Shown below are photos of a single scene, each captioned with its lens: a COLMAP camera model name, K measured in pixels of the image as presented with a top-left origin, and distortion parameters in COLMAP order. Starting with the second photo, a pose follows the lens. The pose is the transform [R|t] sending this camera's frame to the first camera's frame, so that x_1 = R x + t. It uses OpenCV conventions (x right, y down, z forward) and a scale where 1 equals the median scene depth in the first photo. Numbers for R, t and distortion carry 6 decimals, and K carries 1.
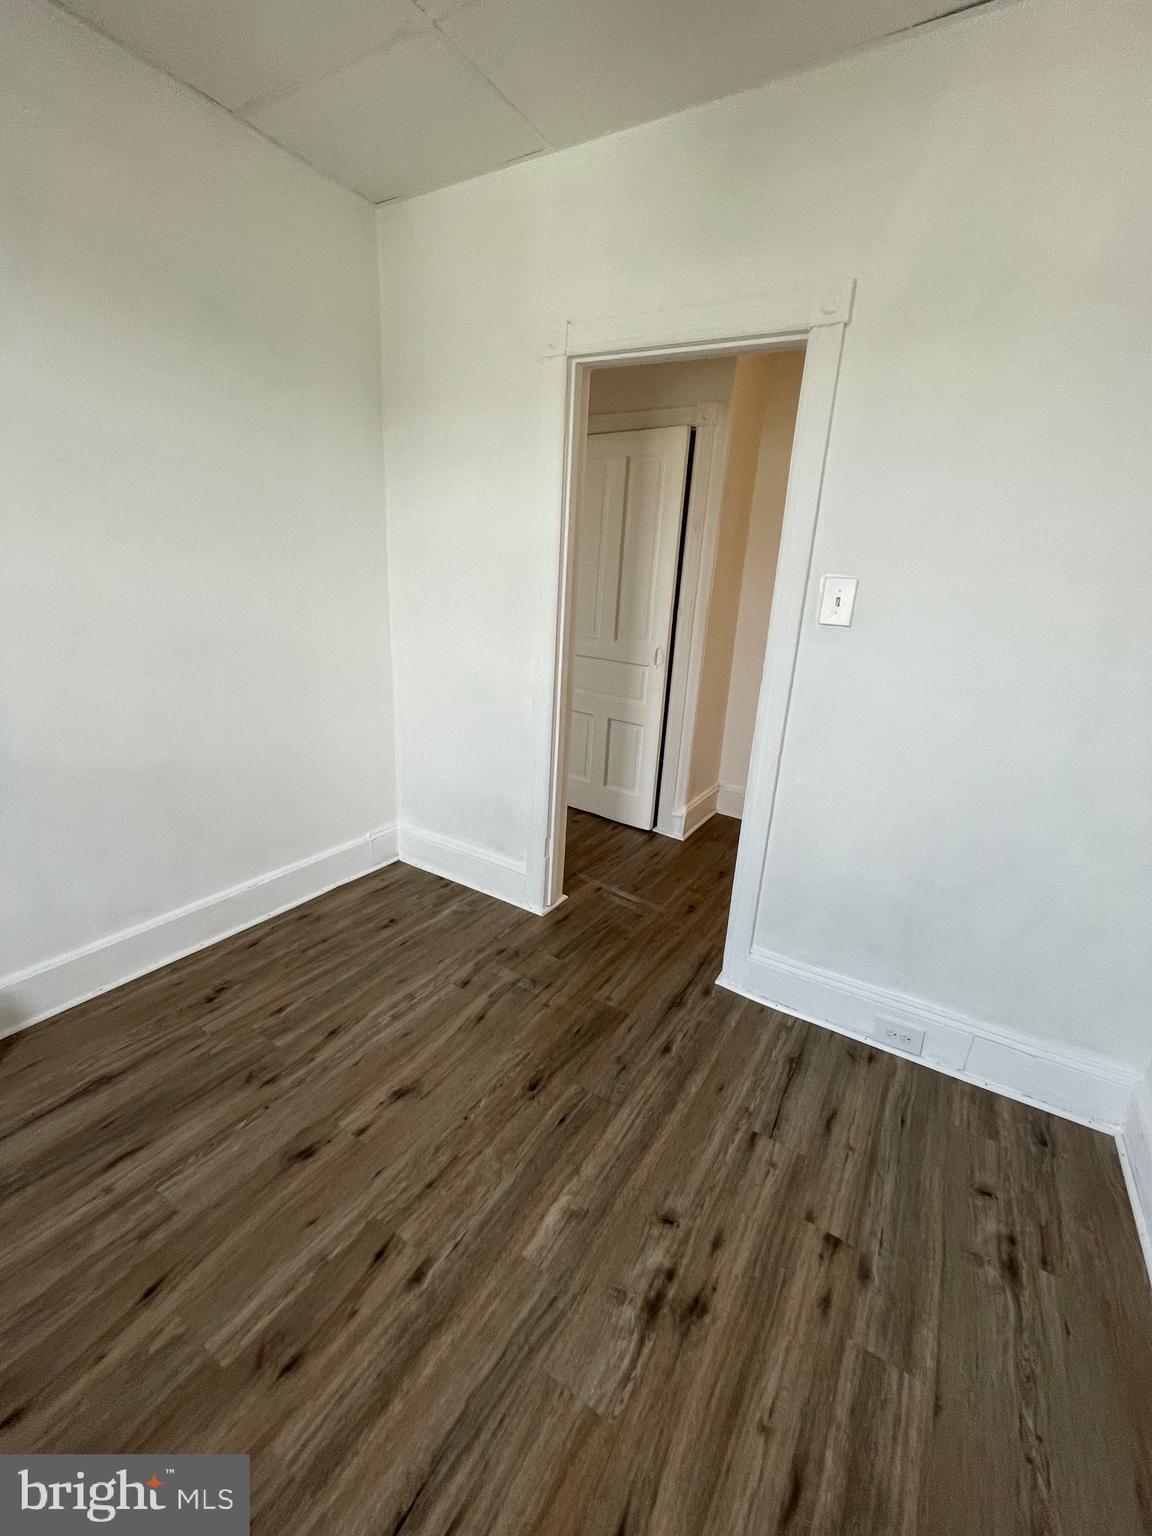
lens RADIAL K [[624.3, 0, 584.5], [0, 624.3, 762.7], [0, 0, 1]] dist [-0.001478, 0.000139]
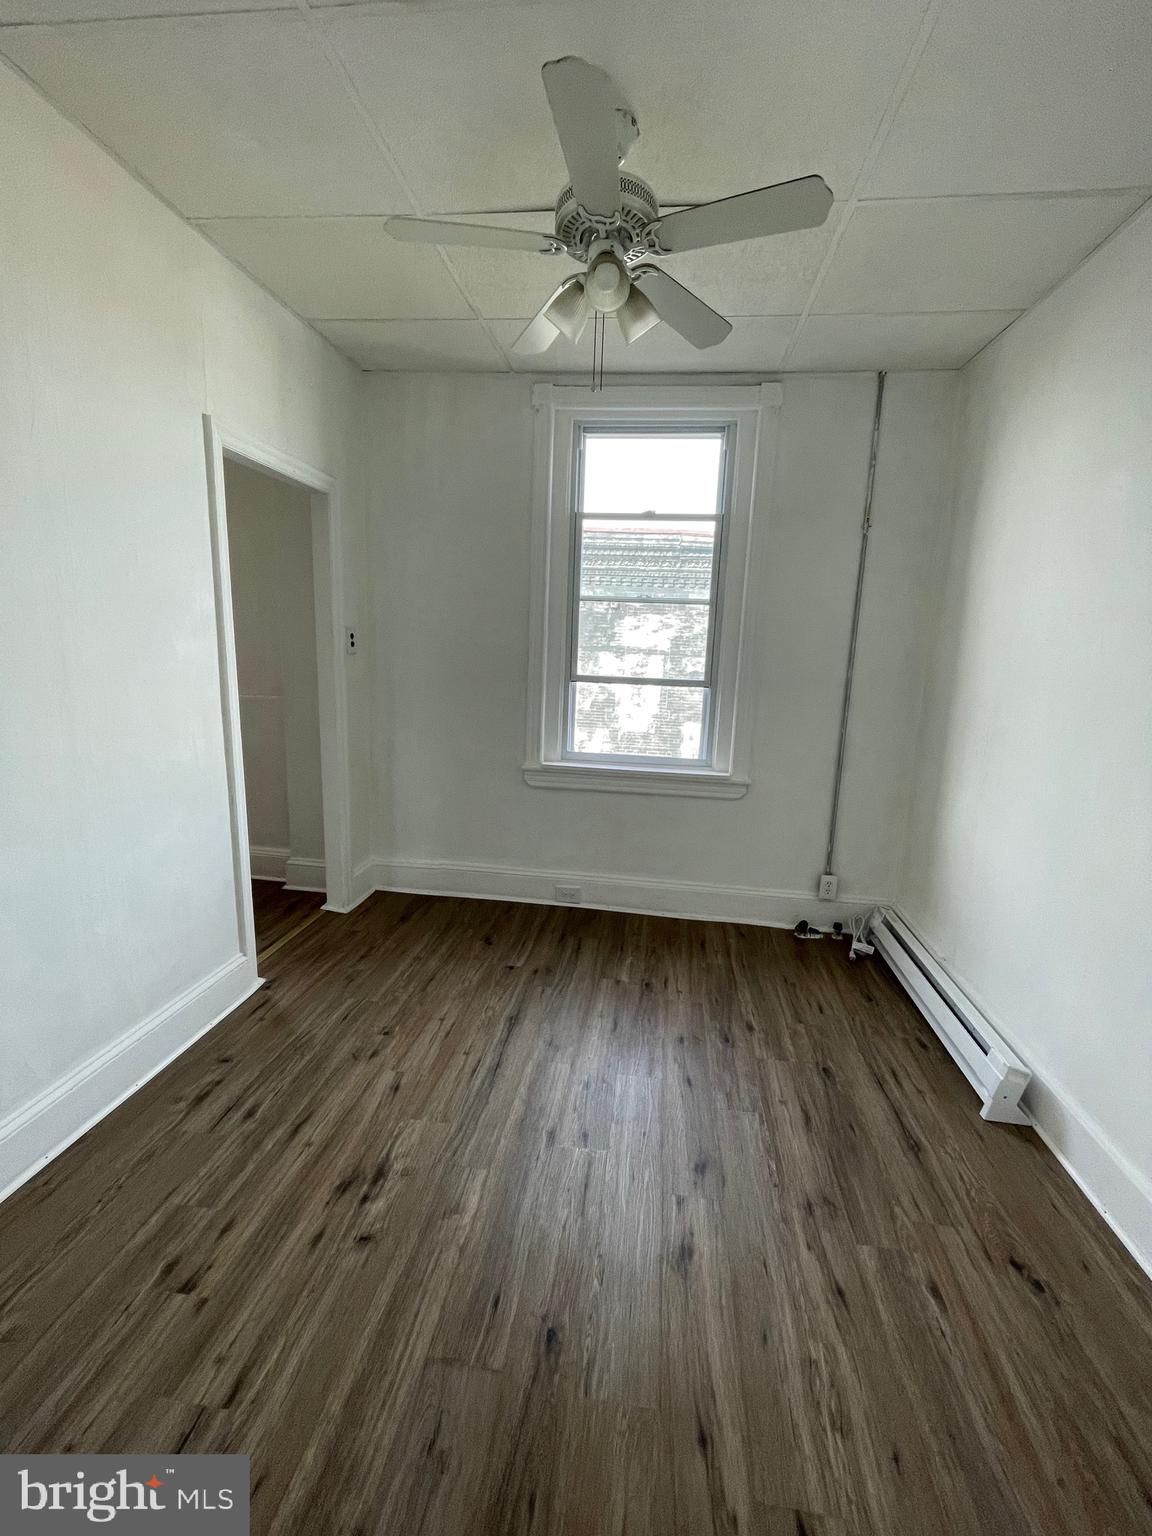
lens RADIAL K [[624.3, 0, 584.5], [0, 624.3, 762.7], [0, 0, 1]] dist [-0.001478, 0.000139]
pose [[-0.910006, -0.017197, -0.414239, 0.215224], [-0.198997, 0.894643, 0.400018, -0.419473], [0.363717, 0.446451, -0.817552, 1.428261]]
